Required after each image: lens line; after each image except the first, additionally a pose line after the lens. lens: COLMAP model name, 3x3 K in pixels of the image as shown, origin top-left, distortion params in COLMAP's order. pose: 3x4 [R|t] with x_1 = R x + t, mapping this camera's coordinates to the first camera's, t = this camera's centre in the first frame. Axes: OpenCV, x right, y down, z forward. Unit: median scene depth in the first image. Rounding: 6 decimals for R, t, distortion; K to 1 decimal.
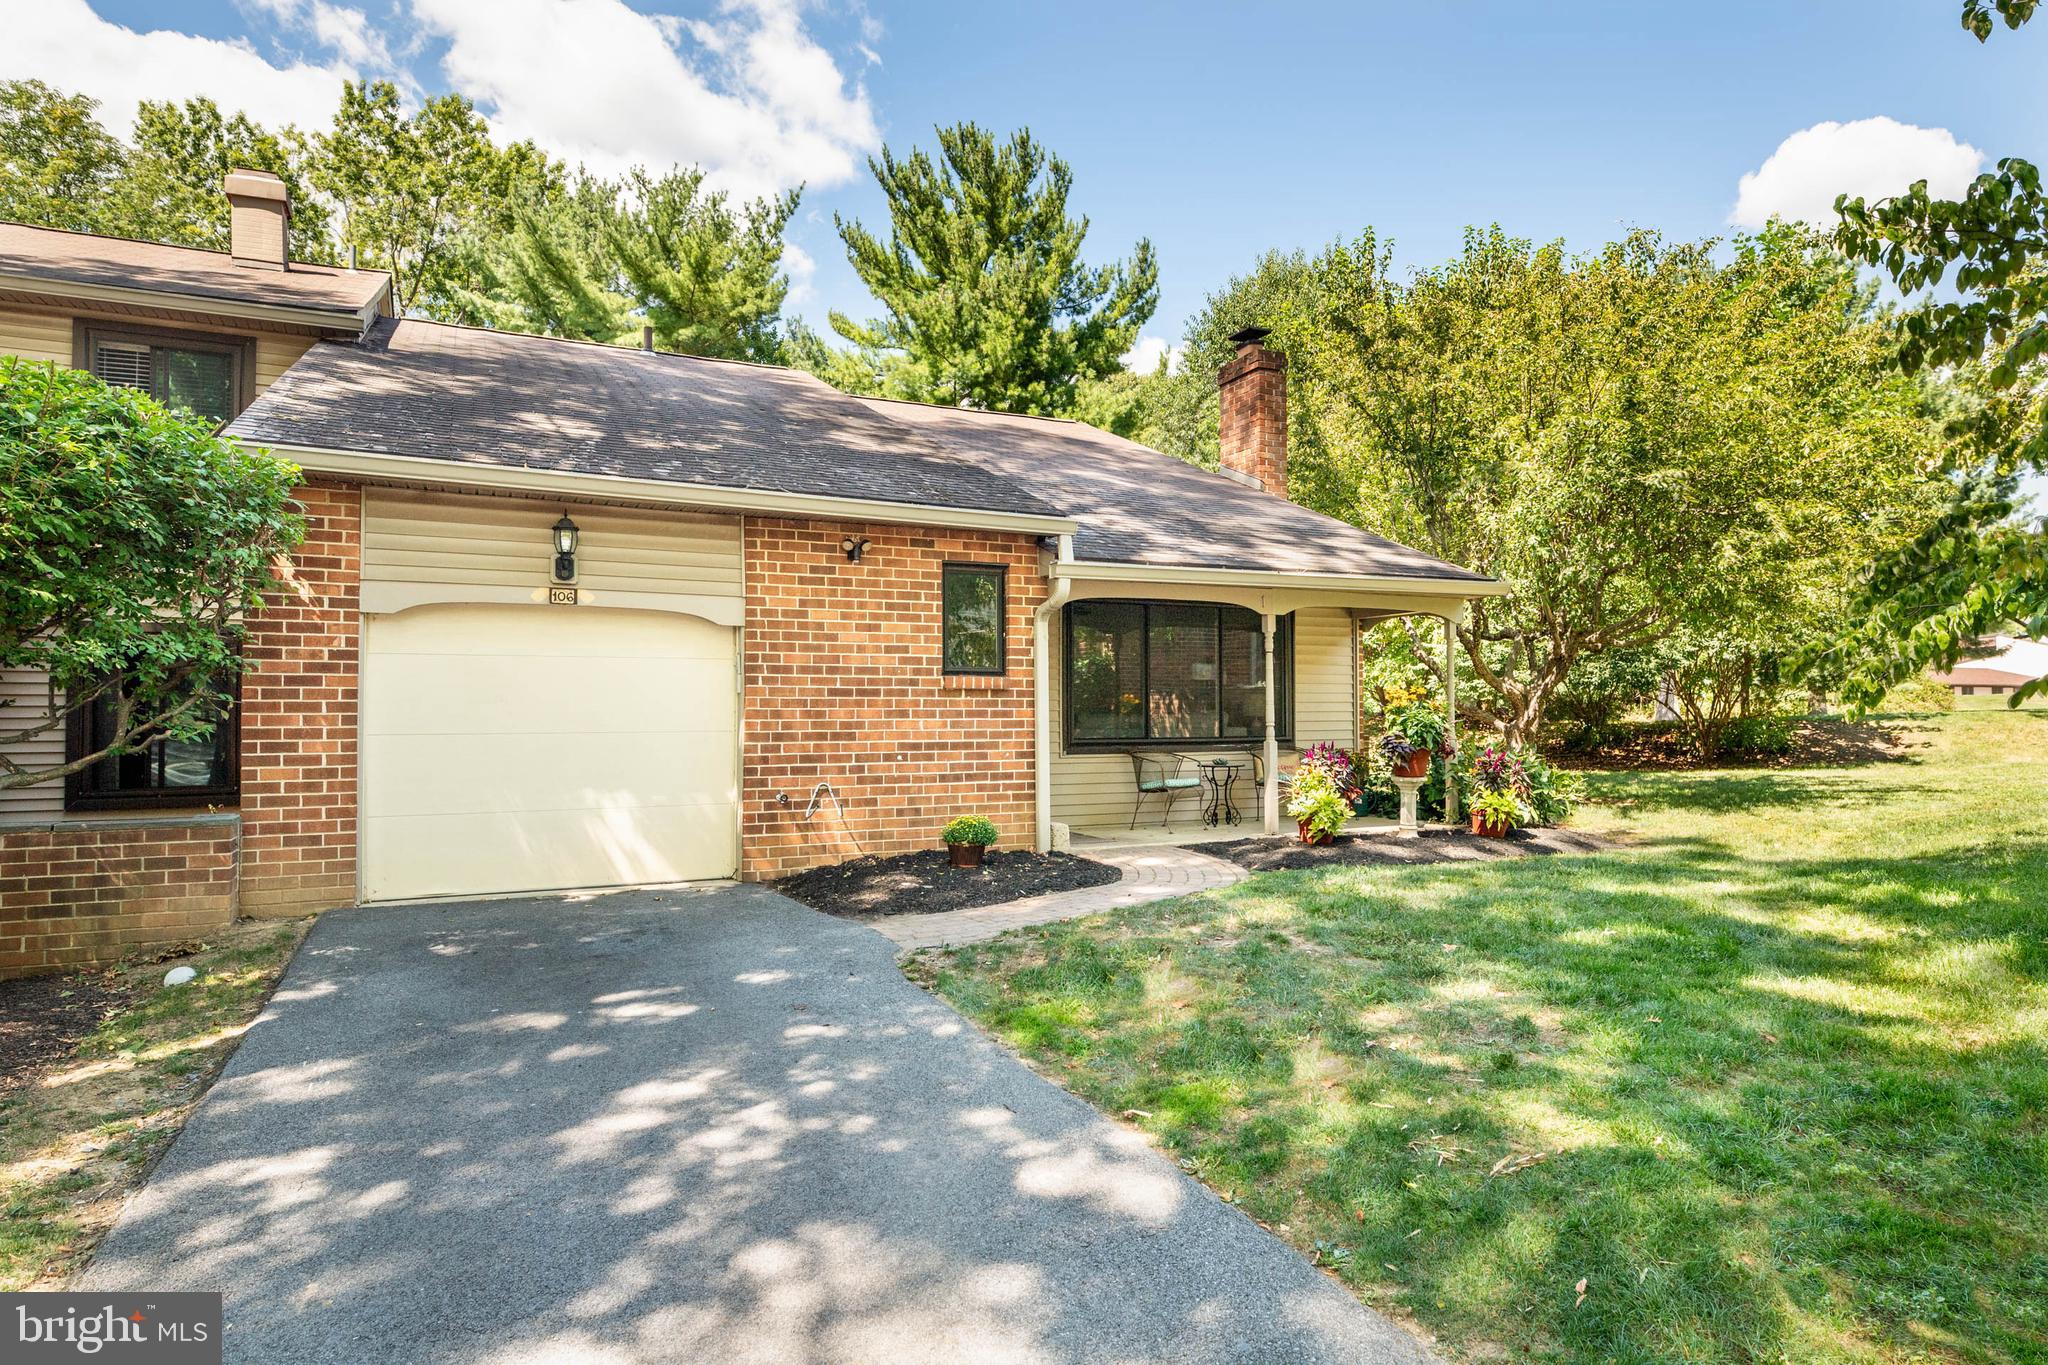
lens RADIAL K [[1207.6, 0, 1024.0], [0, 1207.6, 682.5], [0, 0, 1]] dist [-0.001428, 0.001312]
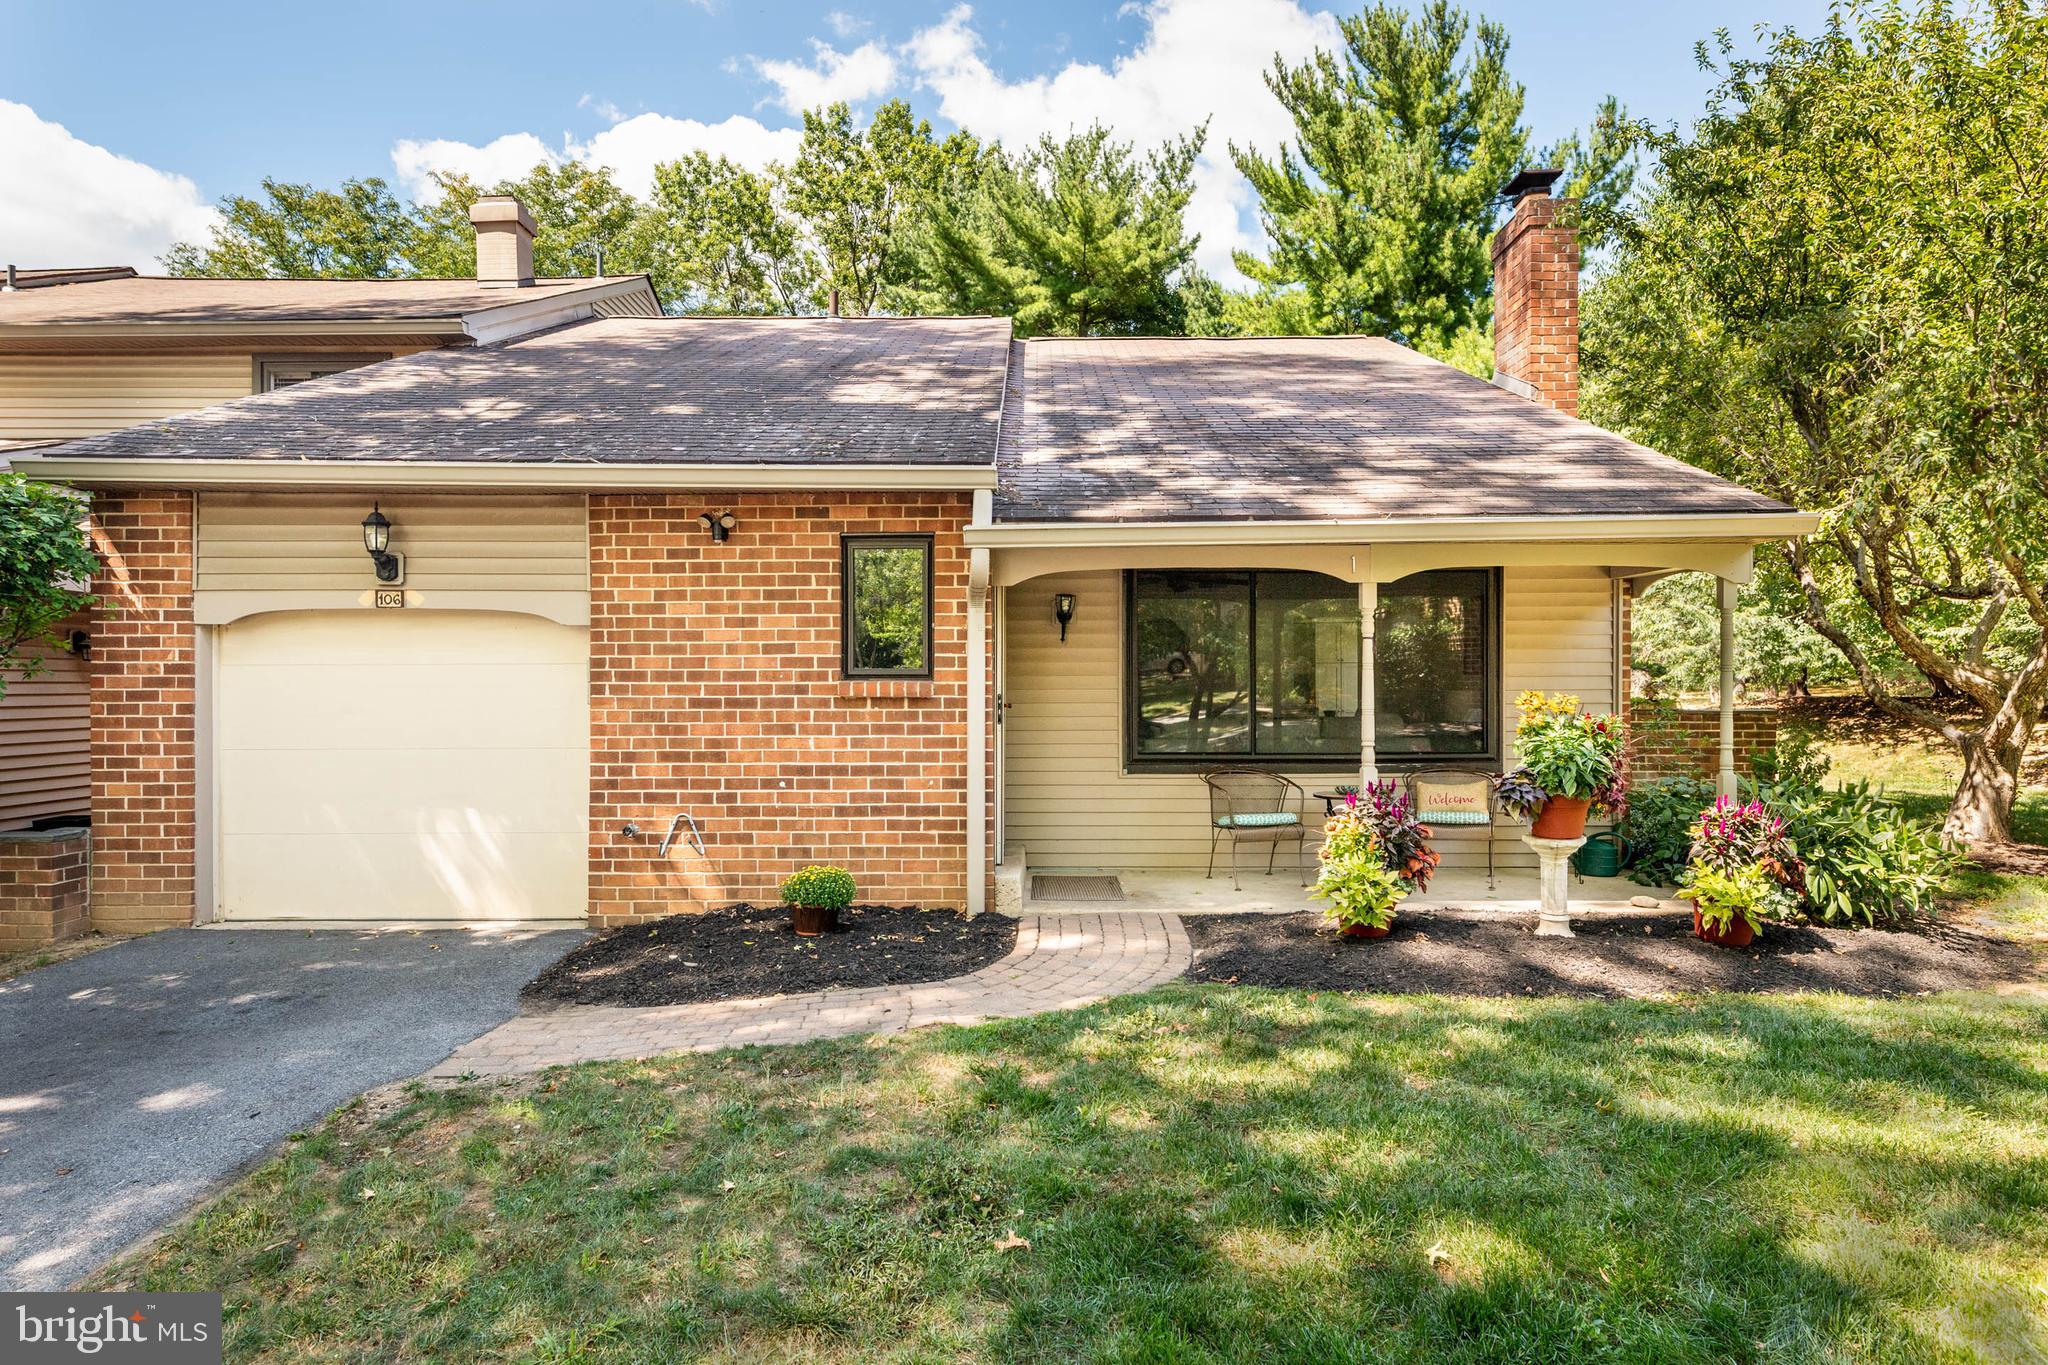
lens RADIAL K [[1207.6, 0, 1024.0], [0, 1207.6, 682.5], [0, 0, 1]] dist [-0.001428, 0.001312]
pose [[0.894279, 0.001511, -0.447508, 0.395077], [0.012144, 0.999544, 0.027643, -0.025028], [0.447346, -0.030155, 0.893853, 0.357688]]
